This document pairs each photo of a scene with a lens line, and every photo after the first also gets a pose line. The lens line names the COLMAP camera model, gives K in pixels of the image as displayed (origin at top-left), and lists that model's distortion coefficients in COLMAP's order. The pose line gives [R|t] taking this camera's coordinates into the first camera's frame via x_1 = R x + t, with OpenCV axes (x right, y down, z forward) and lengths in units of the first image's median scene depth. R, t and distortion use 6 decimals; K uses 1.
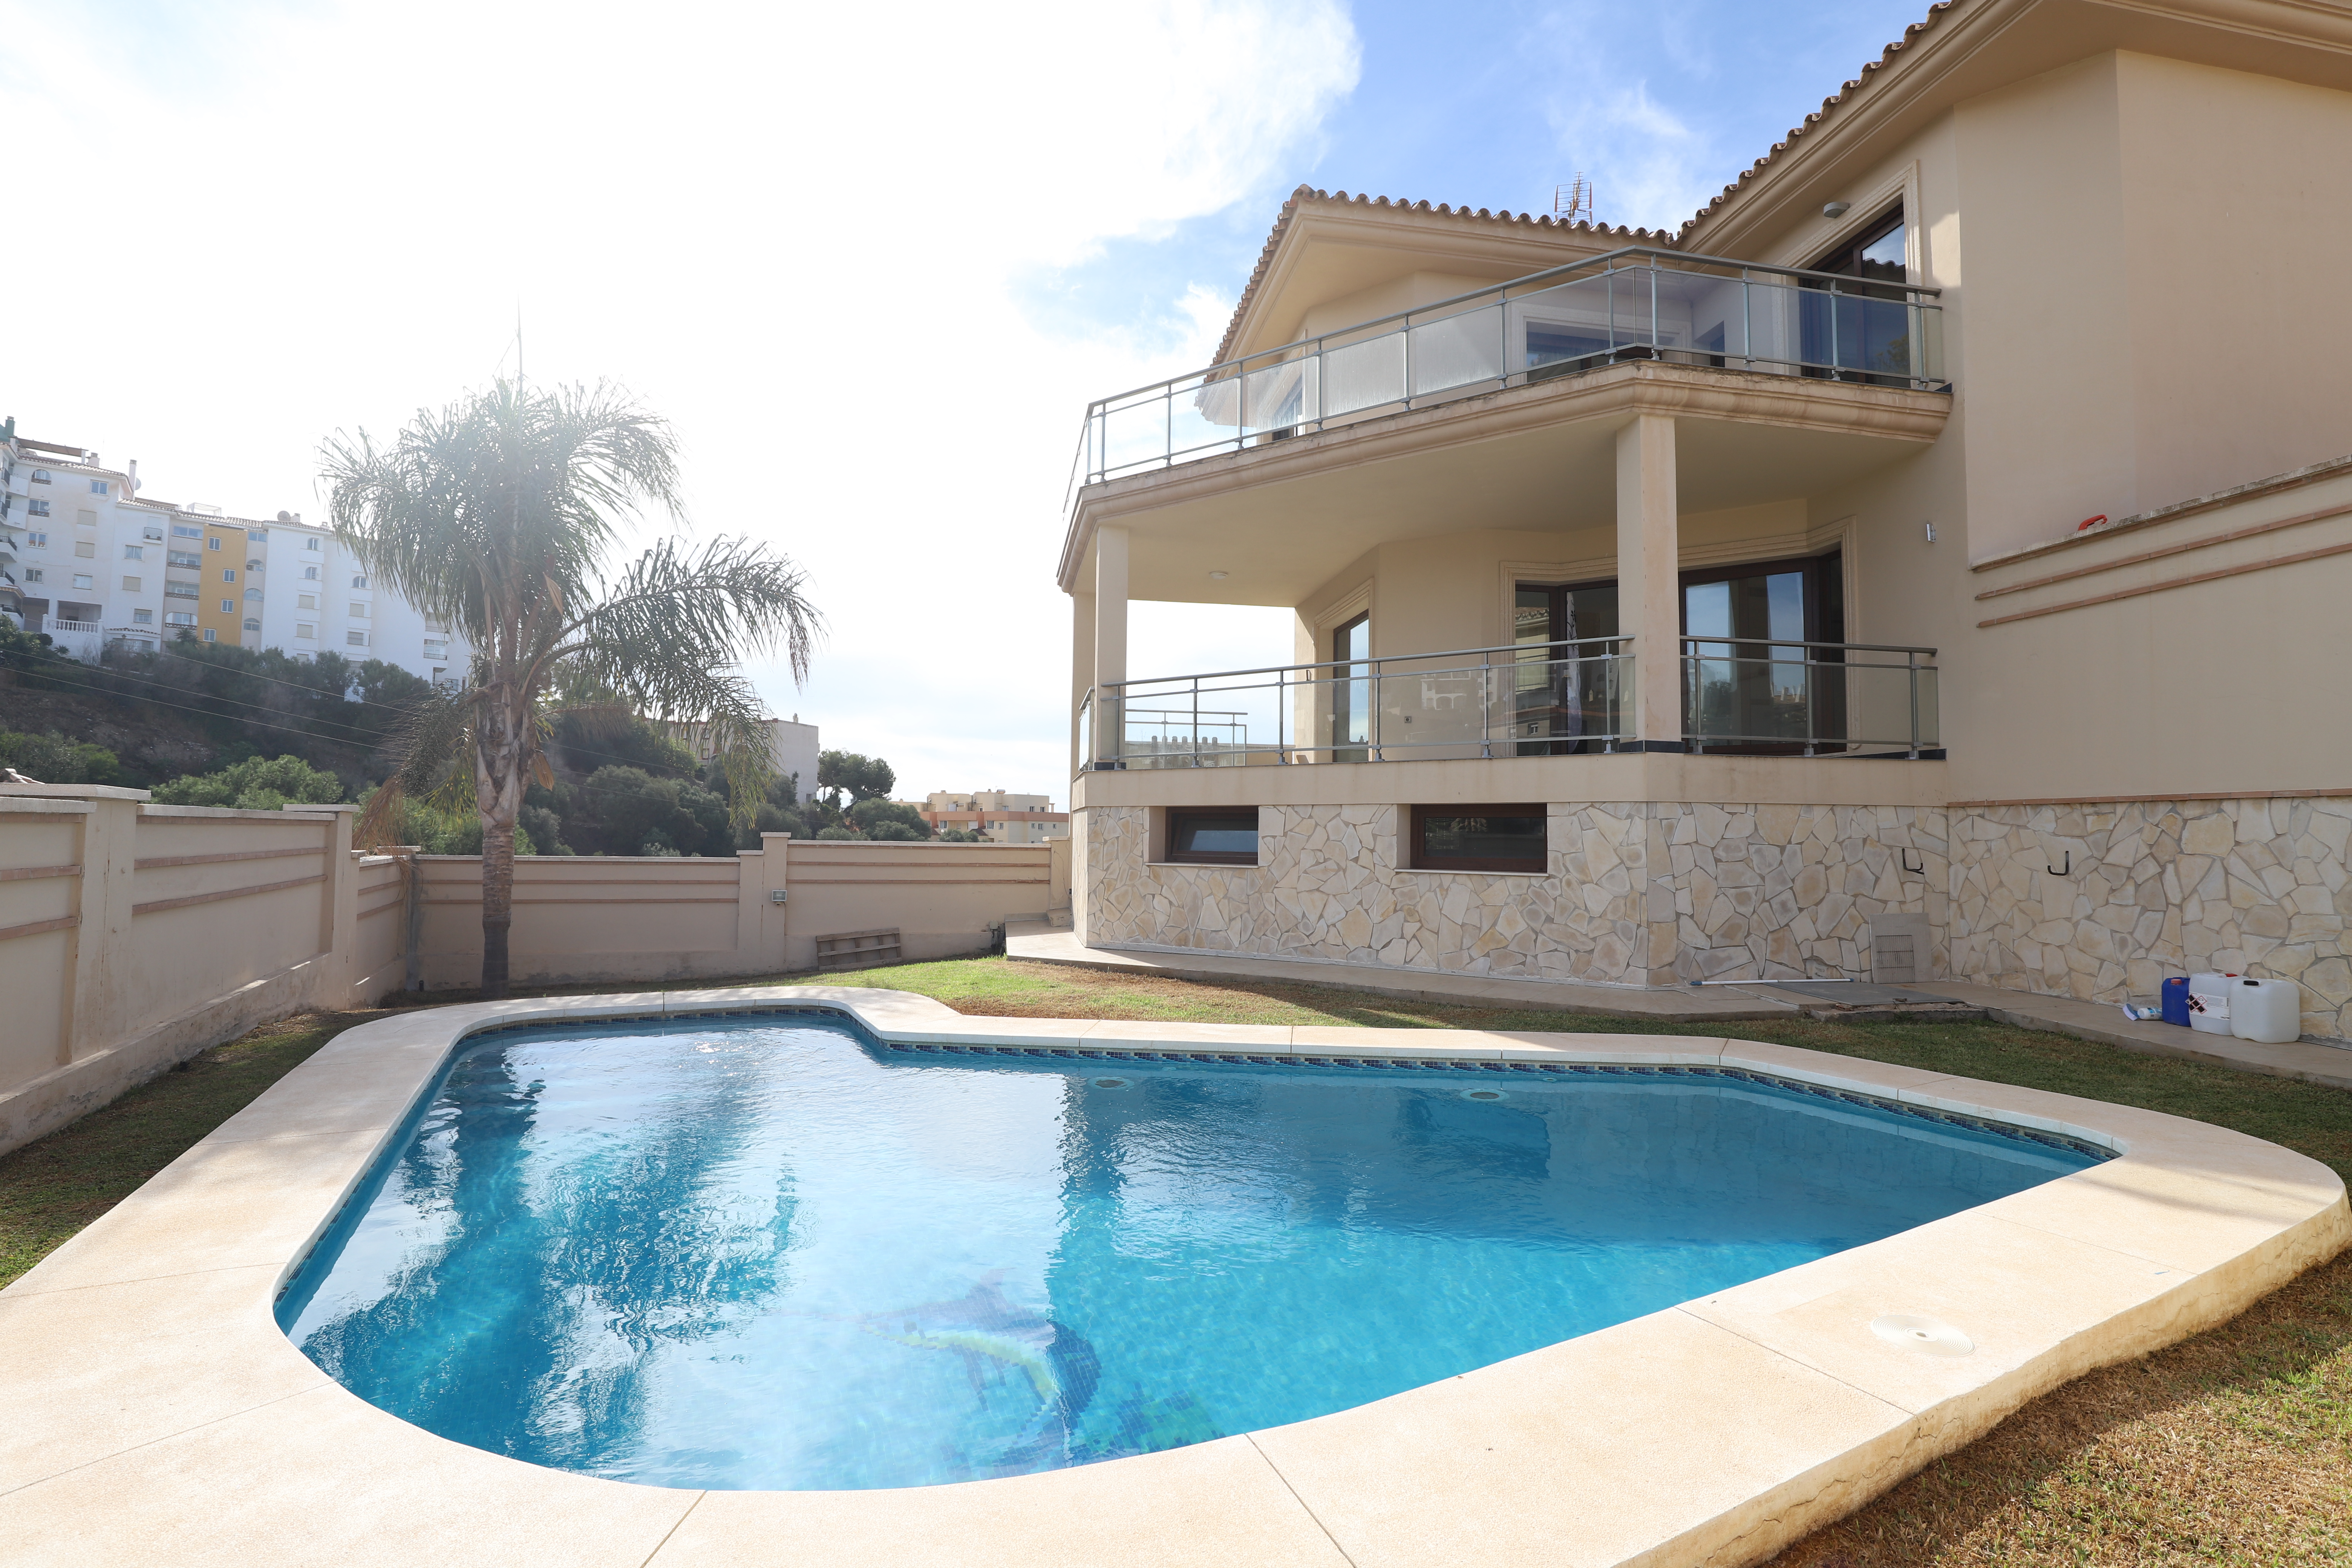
lens RADIAL K [[1060.7, 0, 1182.2], [0, 1060.7, 779.5], [0, 0, 1]] dist [-0.018292, -0.000293]
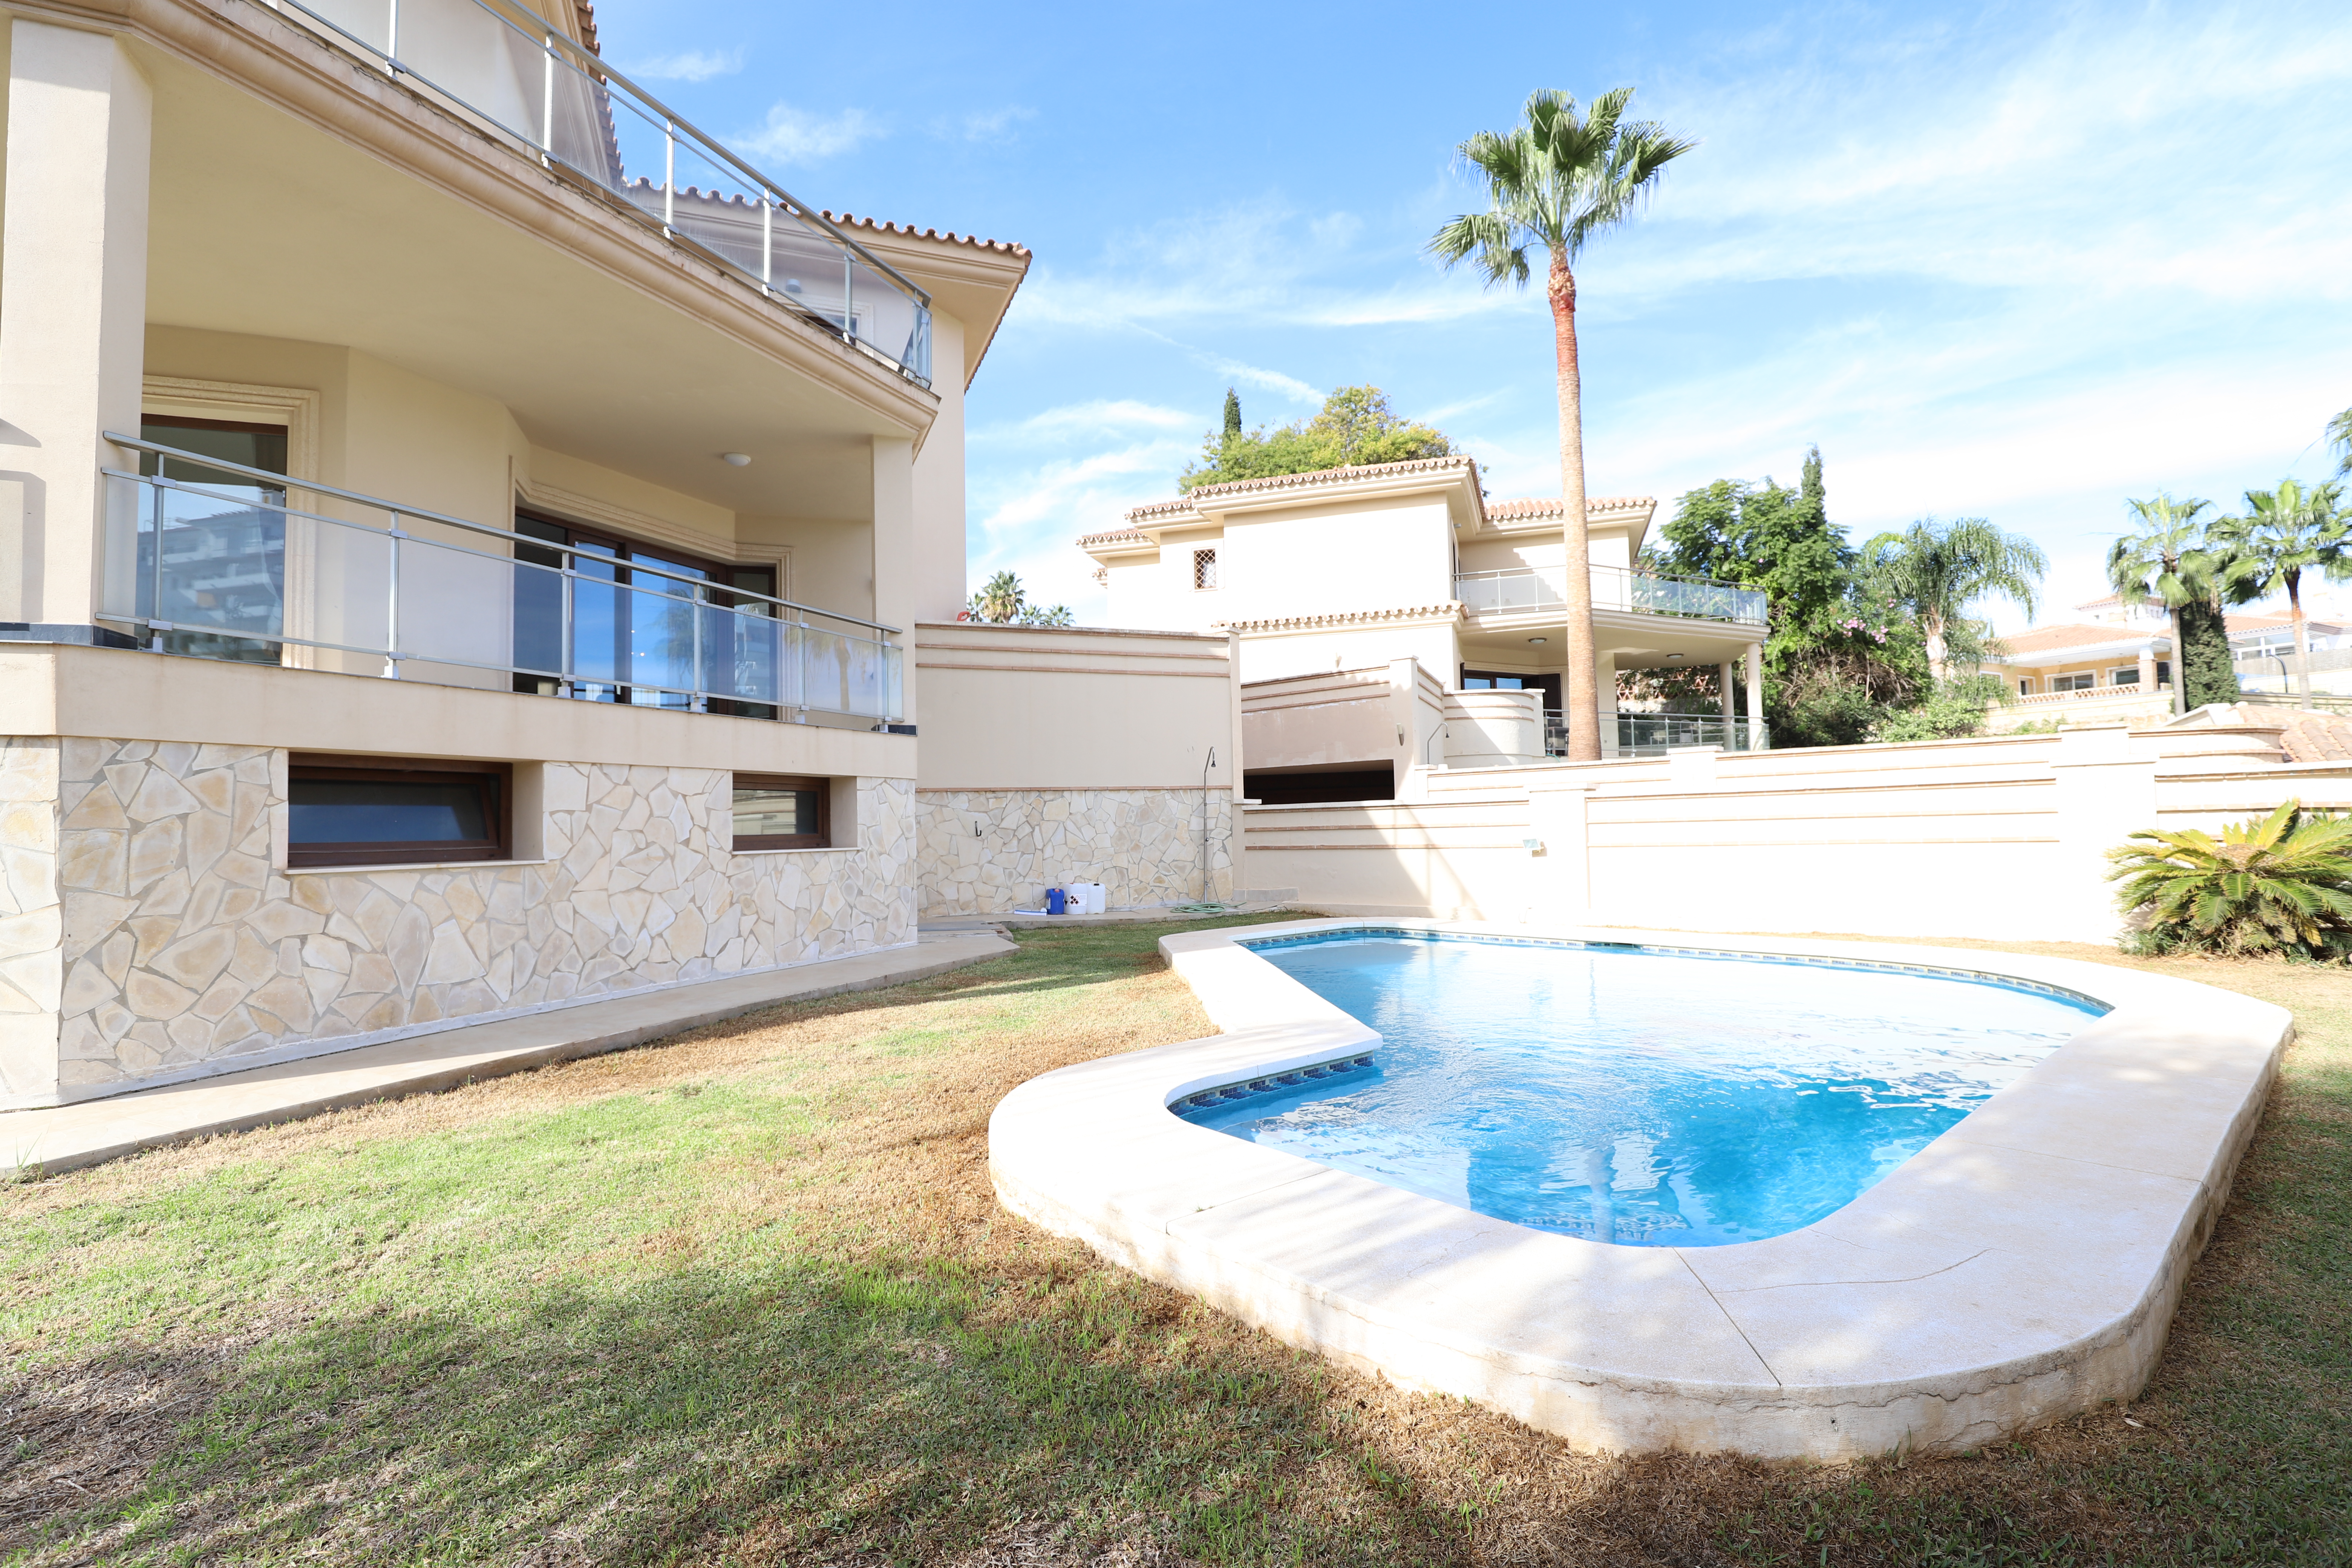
lens RADIAL K [[1060.7, 0, 1177.5], [0, 1060.7, 781.1], [0, 0, 1]] dist [-0.018292, -0.000293]
pose [[-0.182993, 0.037796, 0.982387, -0.679904], [-0.027887, 0.998659, -0.043617, 0.060001], [-0.982719, -0.035378, -0.181694, 0.861656]]
